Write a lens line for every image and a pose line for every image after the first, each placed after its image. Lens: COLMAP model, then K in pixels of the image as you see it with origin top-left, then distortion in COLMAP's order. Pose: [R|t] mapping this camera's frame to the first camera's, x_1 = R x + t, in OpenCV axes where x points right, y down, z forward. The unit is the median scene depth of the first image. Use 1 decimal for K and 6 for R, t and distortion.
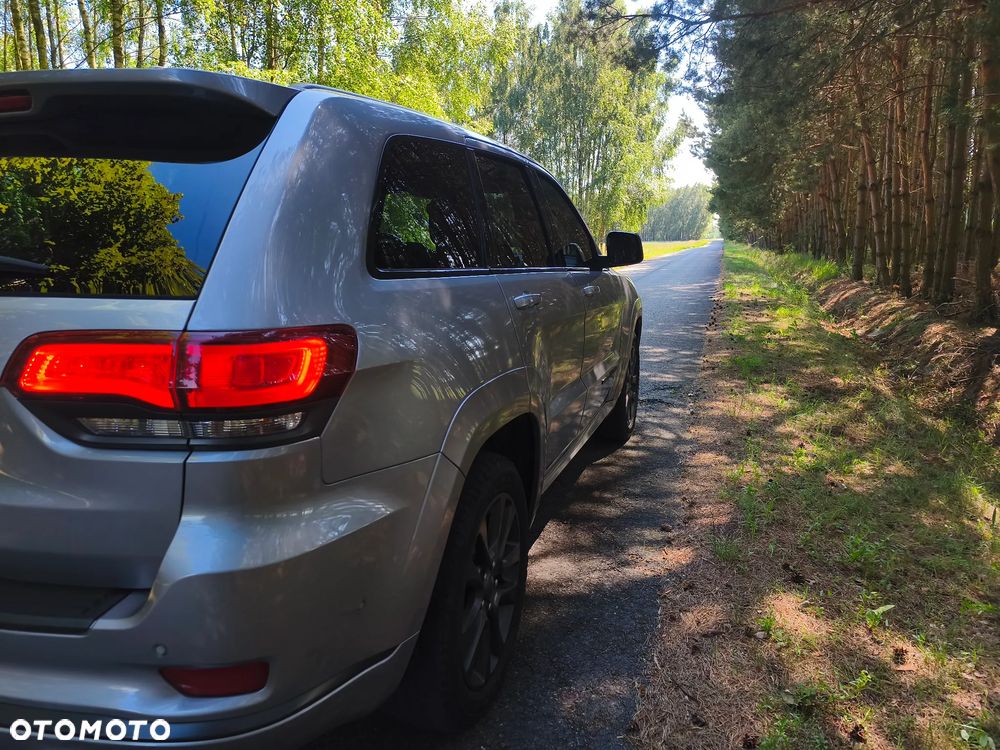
lens RADIAL K [[683.5, 0, 481.4], [0, 683.5, 376.0], [0, 0, 1]] dist [0.031307, -0.030986]
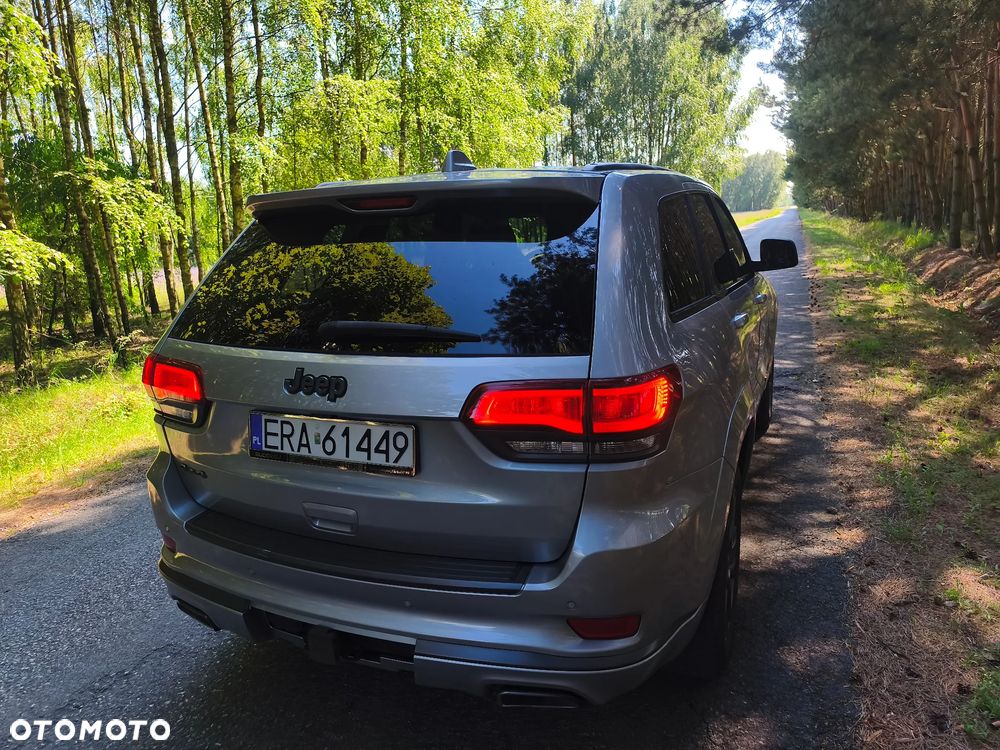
lens RADIAL K [[683.5, 0, 490.1], [0, 683.5, 376.5], [0, 0, 1]] dist [0.031307, -0.030986]
pose [[0.995739, -0.031064, -0.086829, -0.111943], [0.033217, 0.999173, 0.023467, -0.023937], [0.086028, -0.026252, 0.995947, -0.089057]]
